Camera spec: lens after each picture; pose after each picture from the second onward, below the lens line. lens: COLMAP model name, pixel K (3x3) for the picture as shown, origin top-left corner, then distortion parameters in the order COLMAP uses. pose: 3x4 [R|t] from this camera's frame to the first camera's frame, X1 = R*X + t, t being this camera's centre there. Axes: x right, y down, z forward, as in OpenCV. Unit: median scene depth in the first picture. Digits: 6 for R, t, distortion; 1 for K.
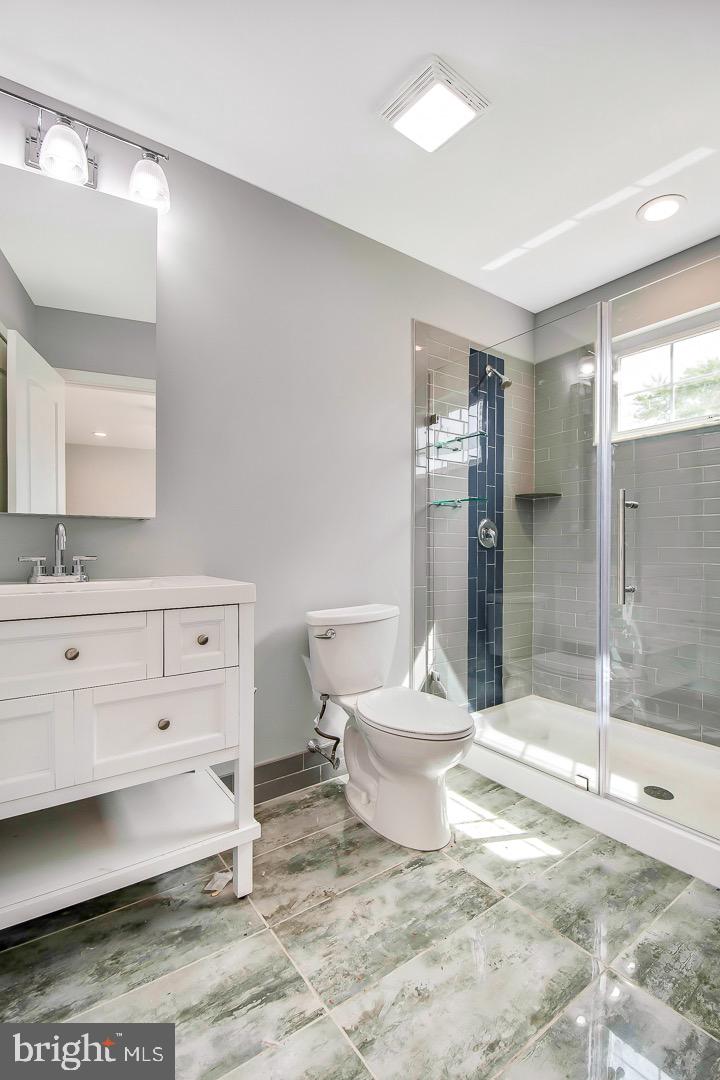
lens RADIAL K [[499.0, 0, 368.8], [0, 499.0, 549.3], [0, 0, 1]] dist [-0.010391, -0.006264]
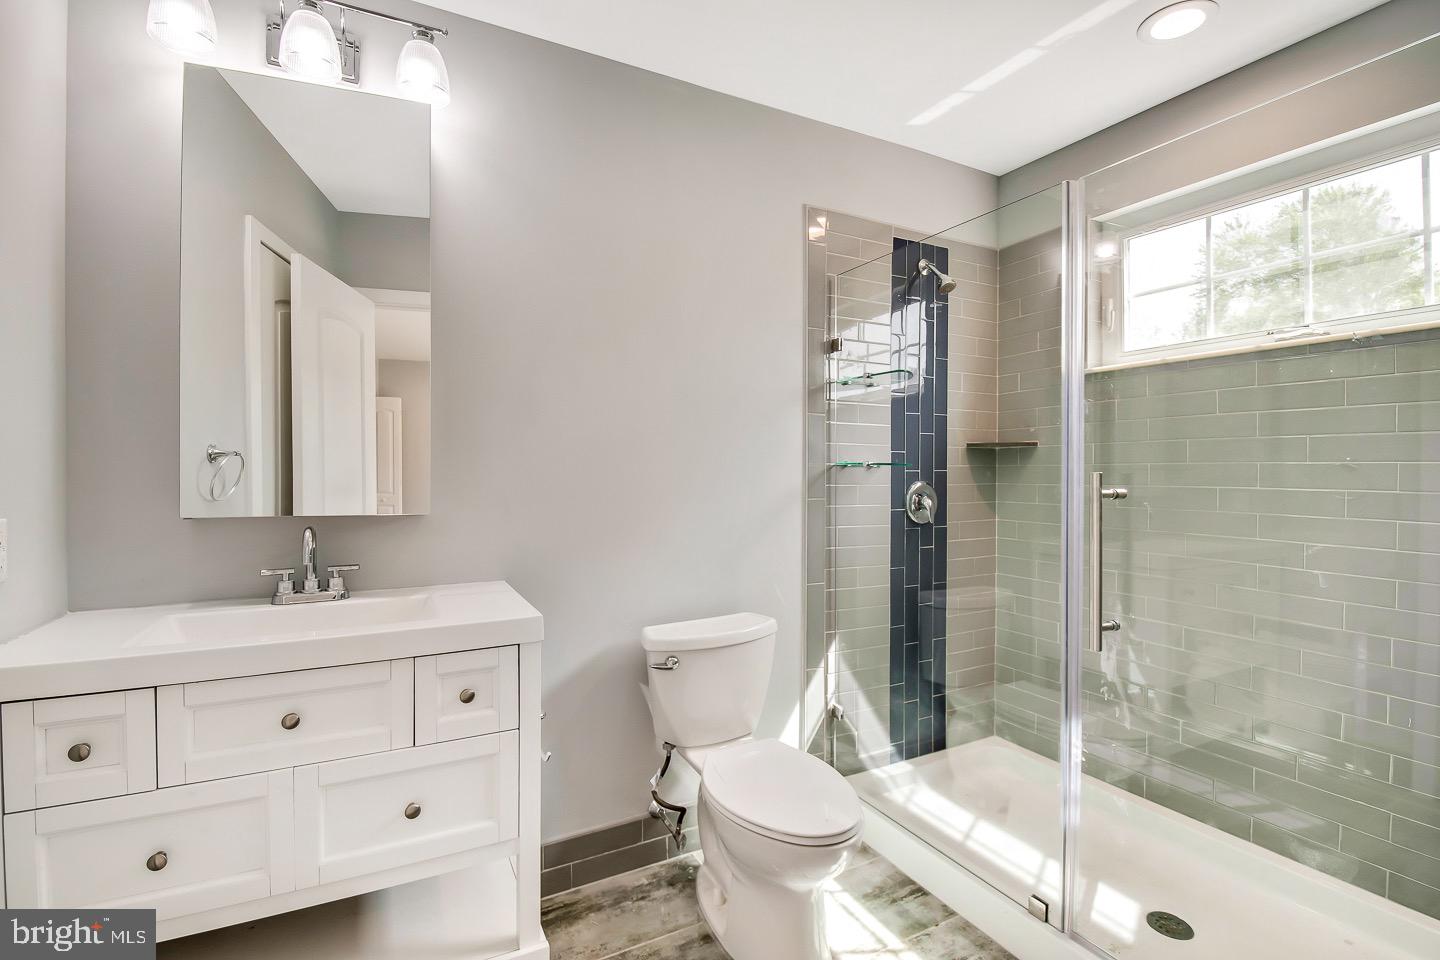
lens RADIAL K [[665.3, 0, 708.7], [0, 665.3, 467.3], [0, 0, 1]] dist [-0.010391, -0.006264]
pose [[0.987392, -0.002819, -0.158267, 0.119145], [0.002850, 0.999996, -0.000030, -0.105088], [0.158266, -0.000421, 0.987396, 0.055097]]
